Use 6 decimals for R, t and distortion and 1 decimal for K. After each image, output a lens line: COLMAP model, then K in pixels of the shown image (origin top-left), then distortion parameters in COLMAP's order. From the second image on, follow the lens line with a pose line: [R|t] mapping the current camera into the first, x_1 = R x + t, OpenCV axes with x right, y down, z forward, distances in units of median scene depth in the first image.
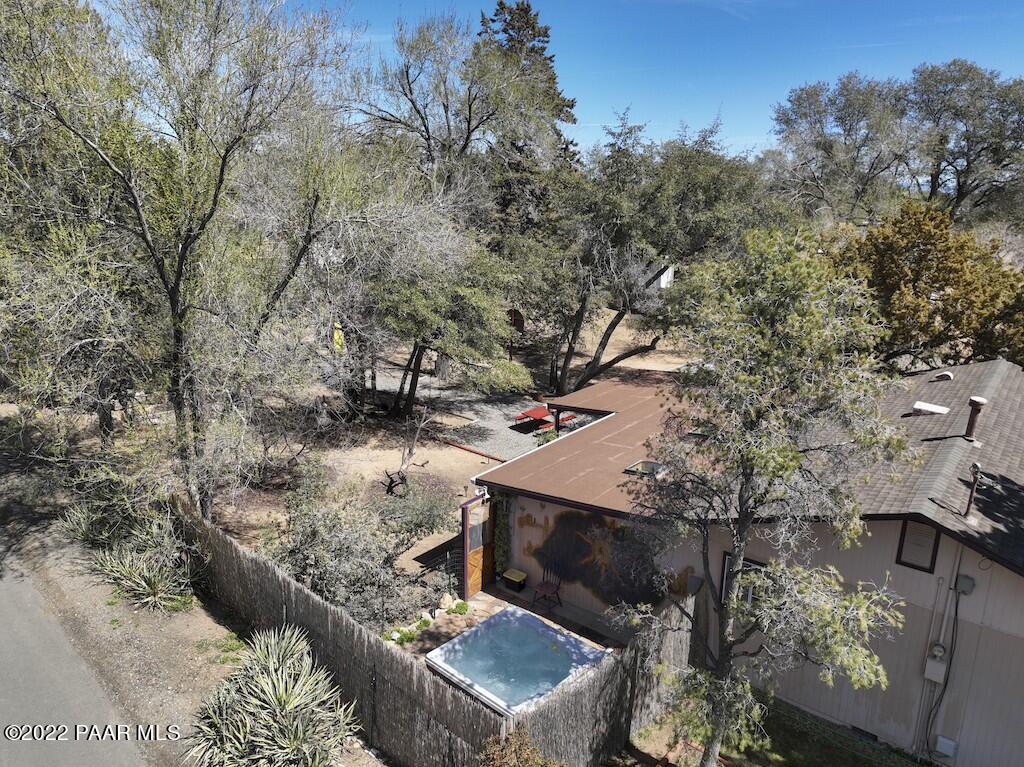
lens RADIAL K [[719.6, 0, 511.3], [0, 719.6, 384.2], [0, 0, 1]] dist [0.009856, 0.005662]
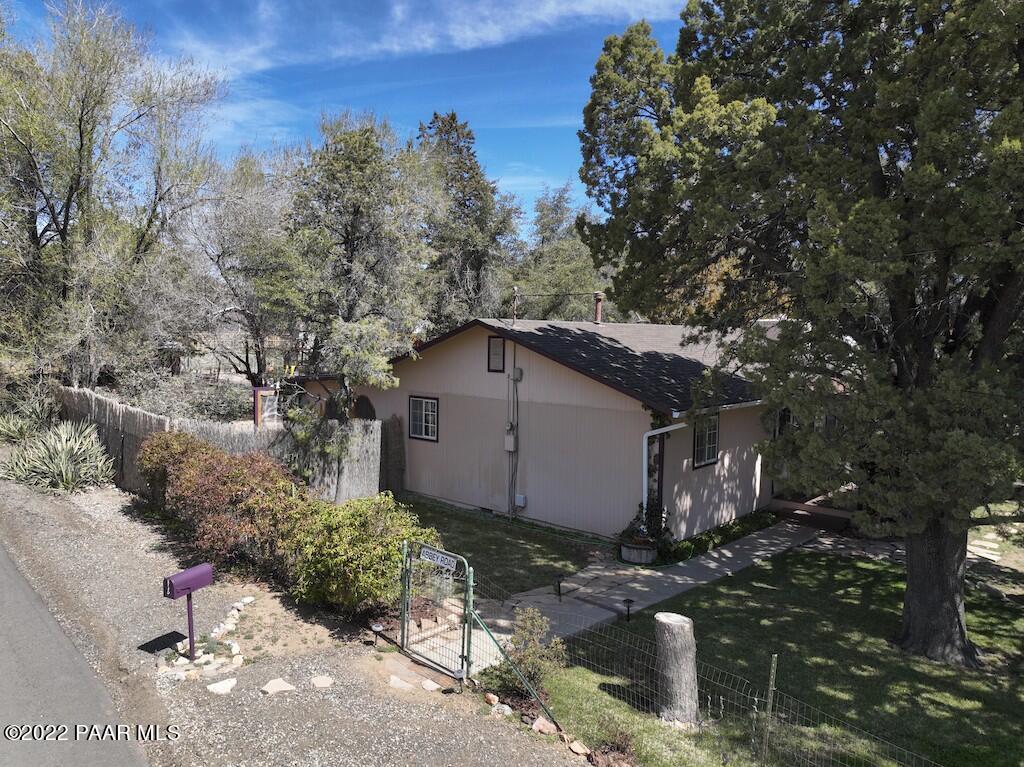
lens RADIAL K [[719.6, 0, 512.5], [0, 719.6, 379.4], [0, 0, 1]] dist [0.009856, 0.005662]
pose [[0.997667, -0.002803, -0.068211, 0.494768], [-0.010496, 0.980980, -0.193827, 0.393982], [0.067457, 0.194090, 0.978662, -0.297272]]
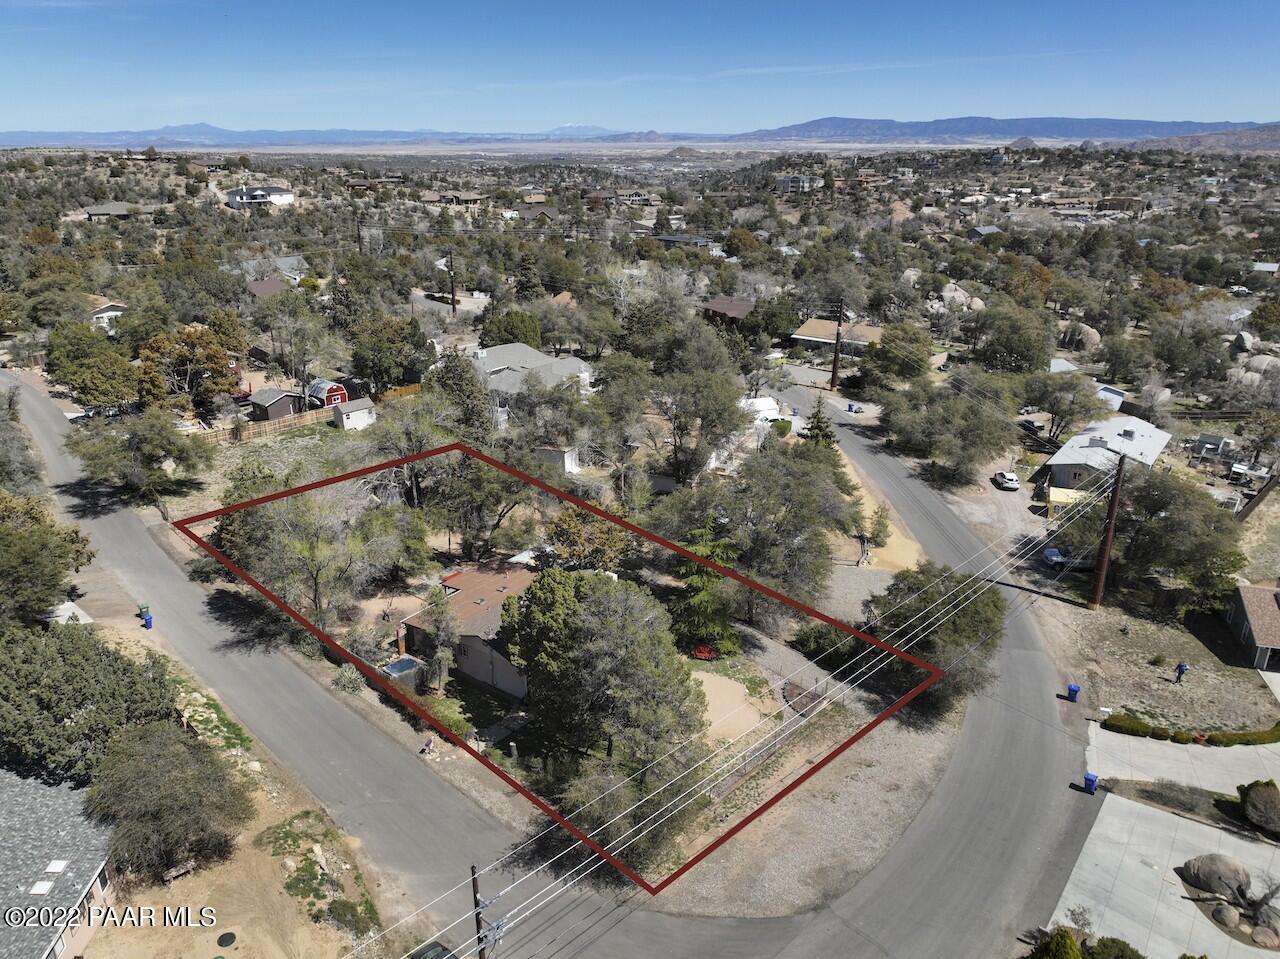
lens RADIAL K [[899.5, 0, 641.6], [0, 899.5, 481.1], [0, 0, 1]] dist [0.009856, 0.005662]
pose [[0.999340, -0.024077, 0.027202, 1.028775], [0.021089, 0.994225, 0.105219, -0.998302], [-0.029578, -0.104576, 0.994077, -3.367143]]
